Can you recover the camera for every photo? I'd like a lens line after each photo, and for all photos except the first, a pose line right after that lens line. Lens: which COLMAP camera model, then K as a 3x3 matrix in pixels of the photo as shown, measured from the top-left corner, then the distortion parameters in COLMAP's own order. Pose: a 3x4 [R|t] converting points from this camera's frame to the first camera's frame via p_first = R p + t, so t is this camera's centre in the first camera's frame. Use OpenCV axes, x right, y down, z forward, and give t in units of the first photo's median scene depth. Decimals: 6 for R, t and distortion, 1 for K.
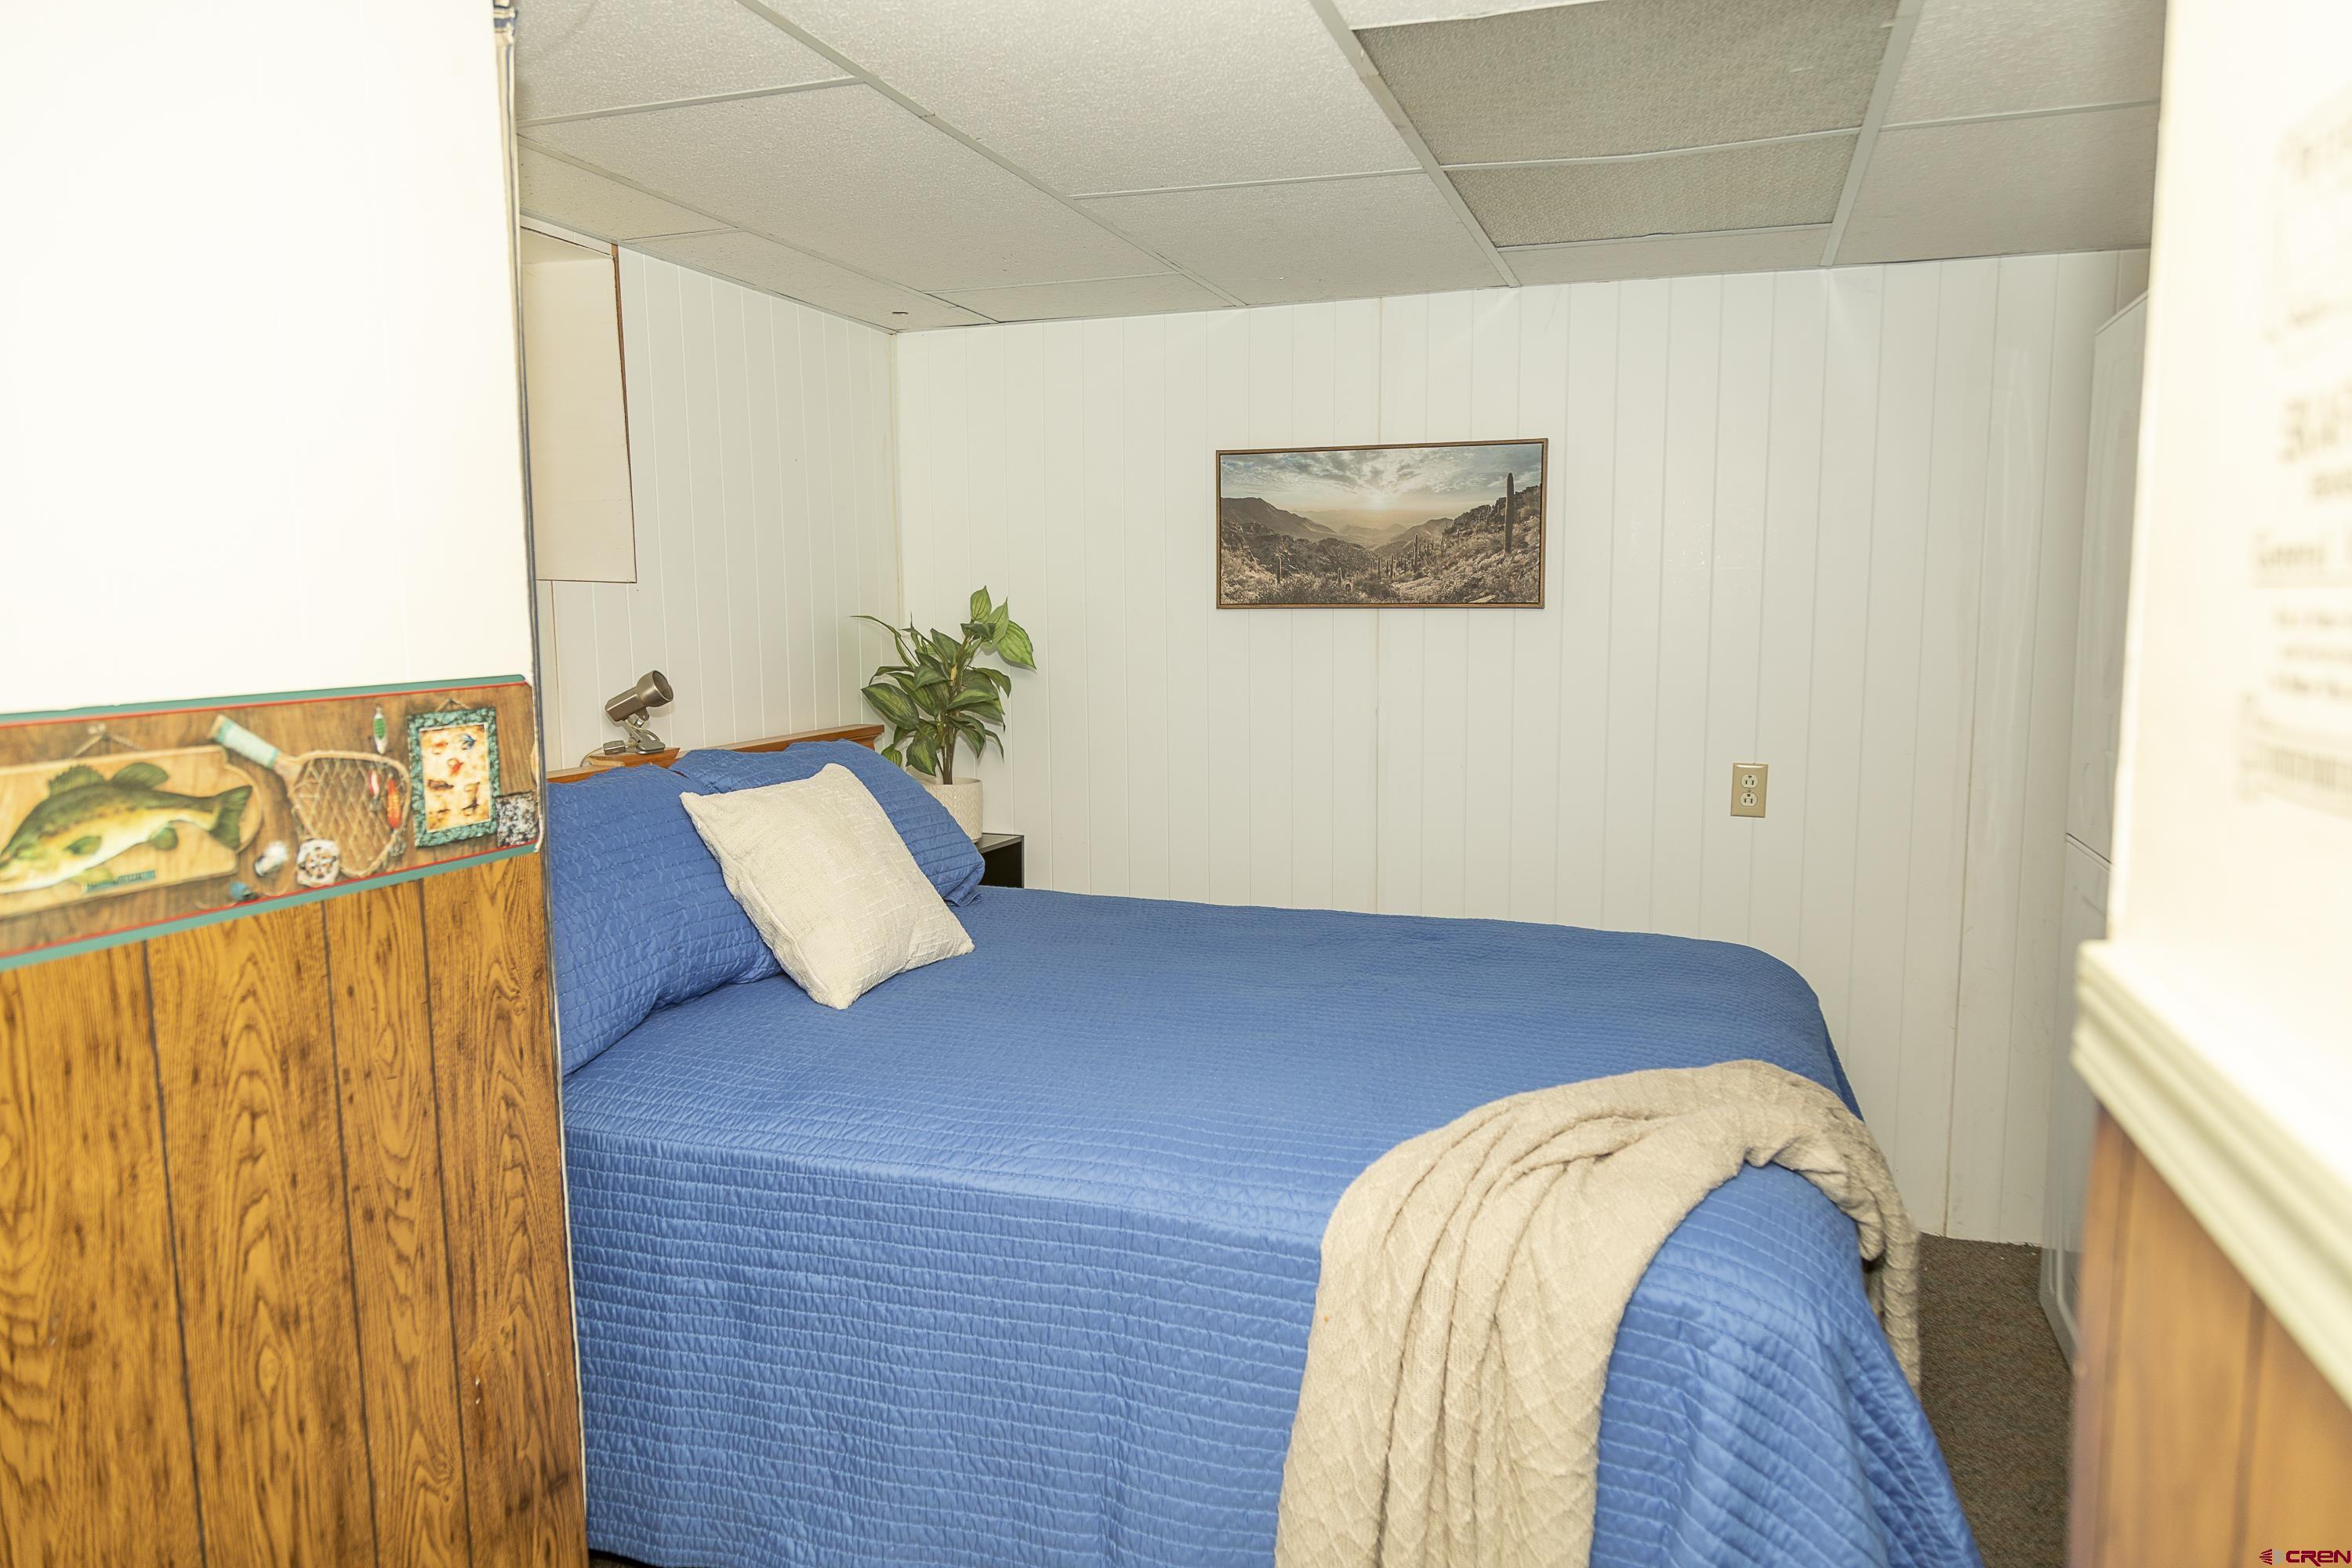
lens RADIAL K [[1585.7, 0, 1172.5], [0, 1585.7, 788.2], [0, 0, 1]] dist [0.021438, 0.013401]
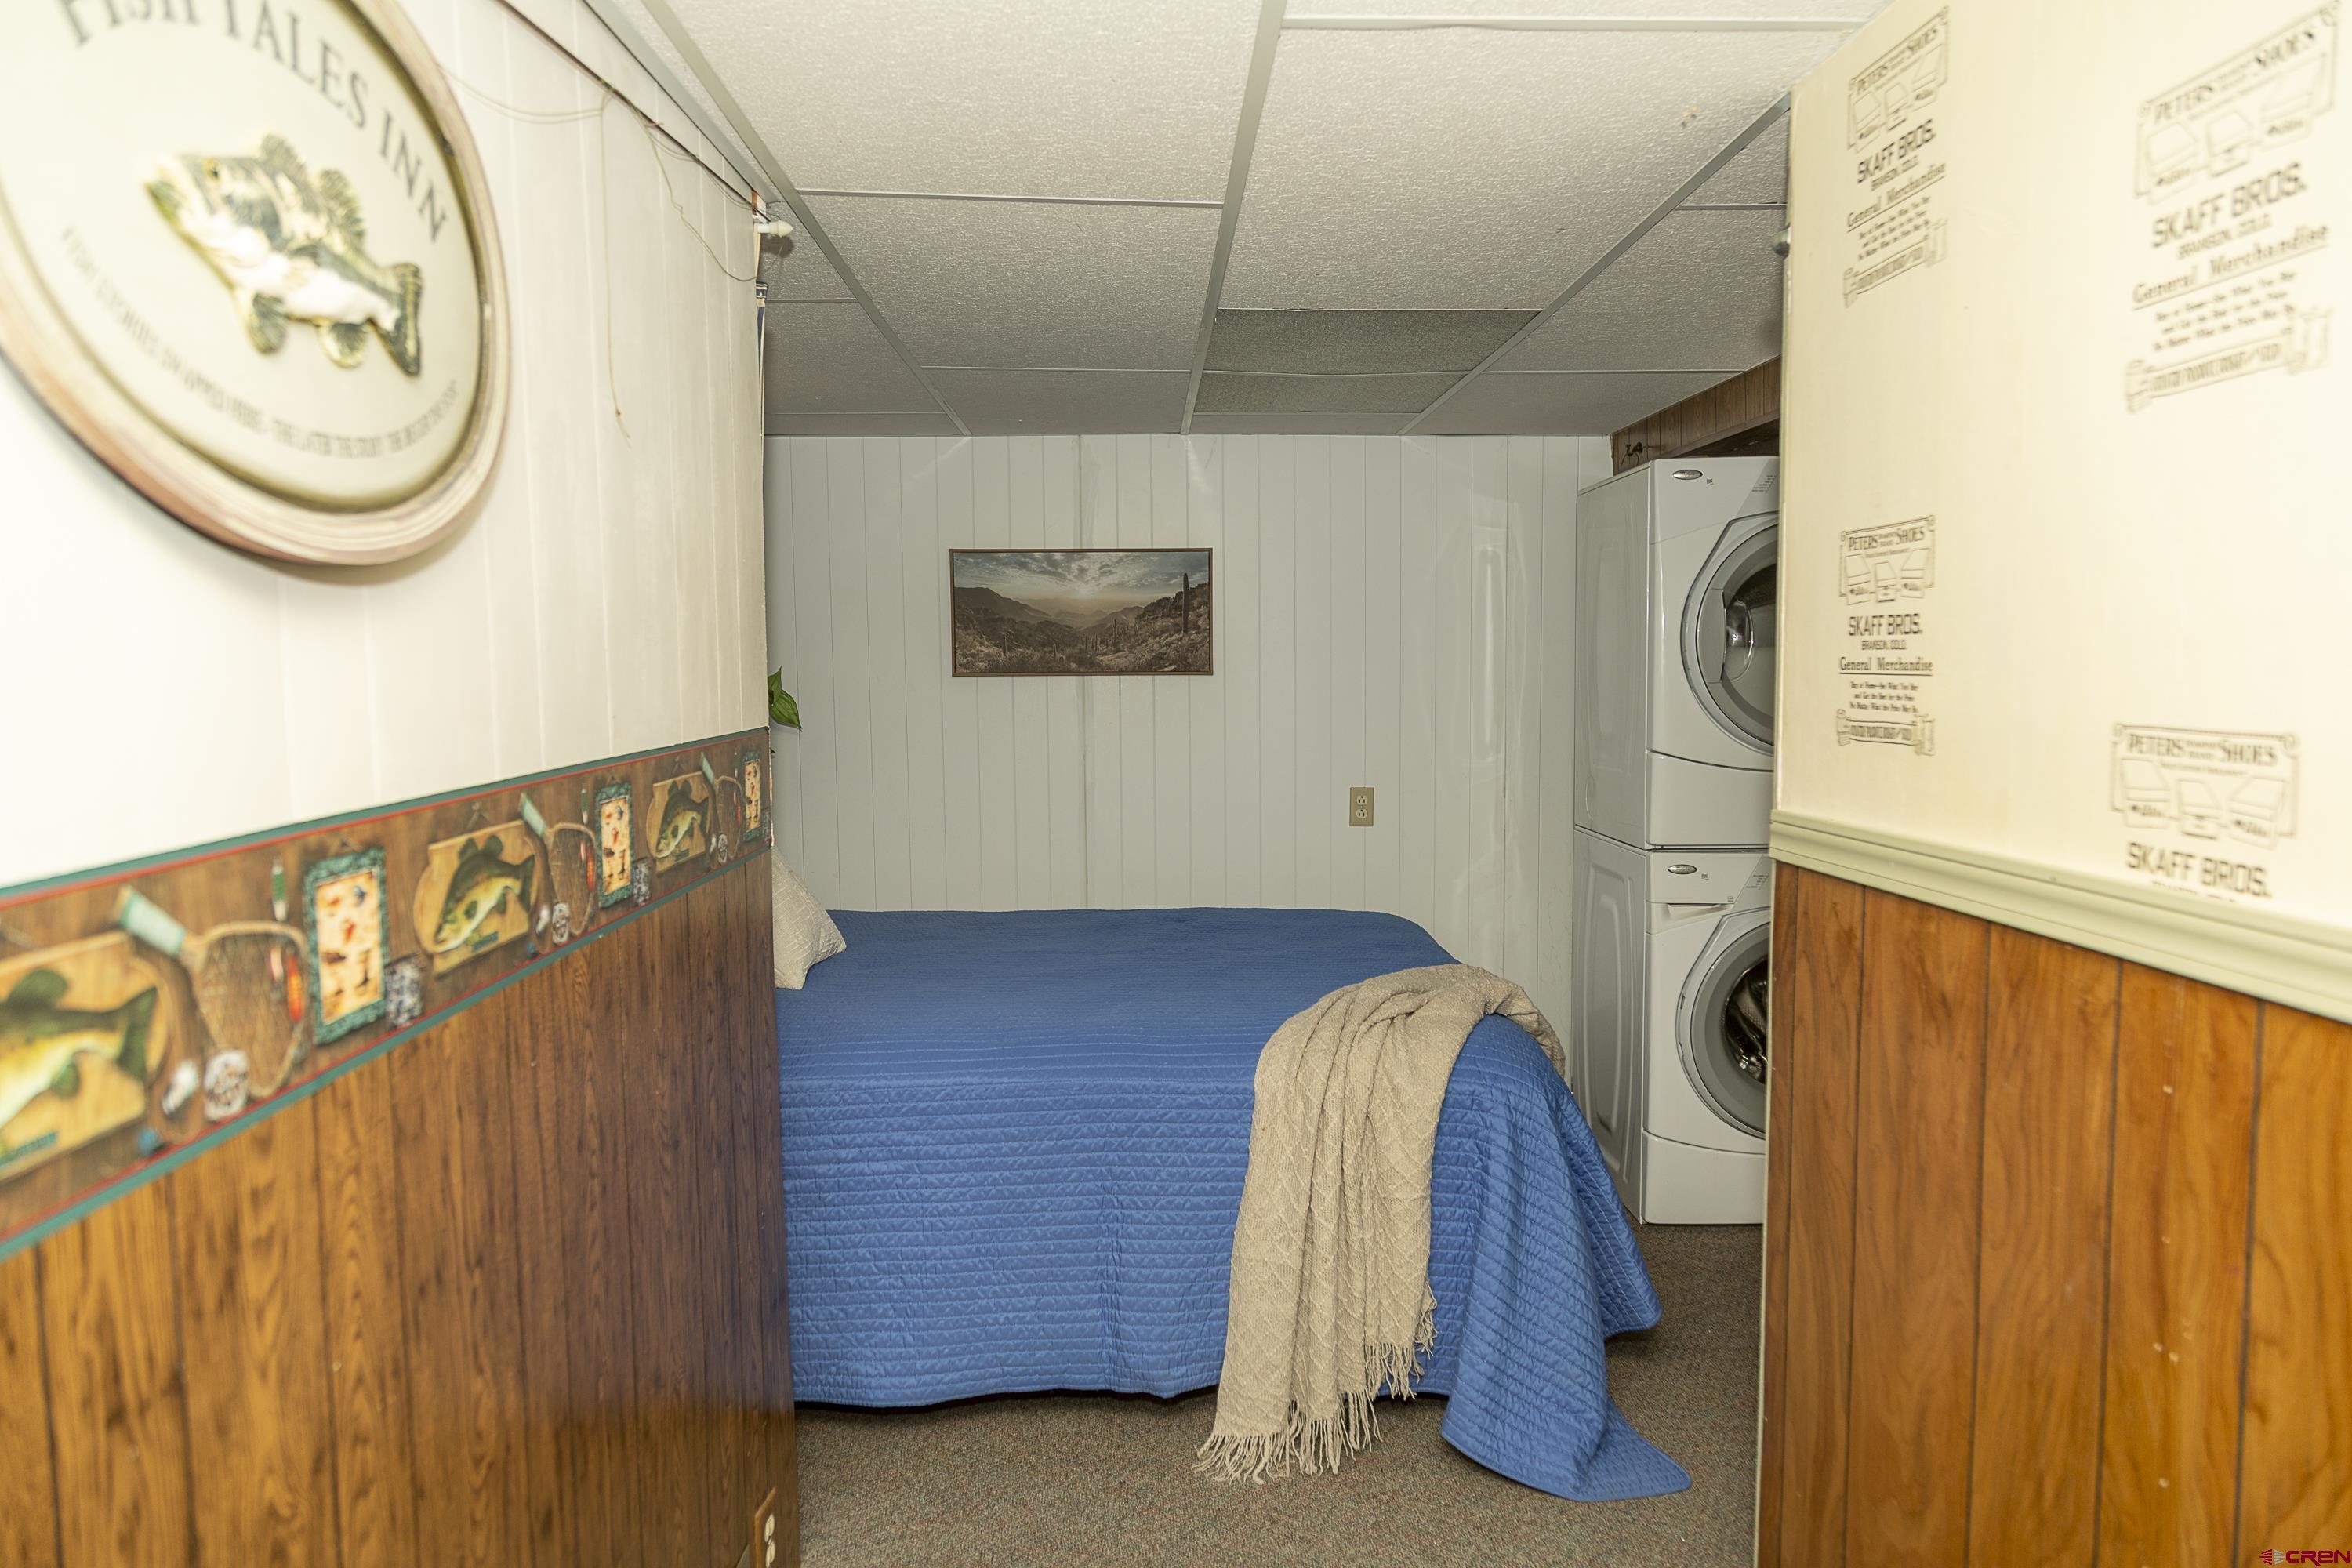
lens RADIAL K [[1585.7, 0, 1182.5], [0, 1585.7, 780.8], [0, 0, 1]] dist [0.021438, 0.013401]
pose [[0.935775, -0.028270, 0.351463, -0.260650], [0.043827, 0.998376, -0.036387, 0.022123], [-0.349864, 0.049454, 0.935494, -0.227334]]
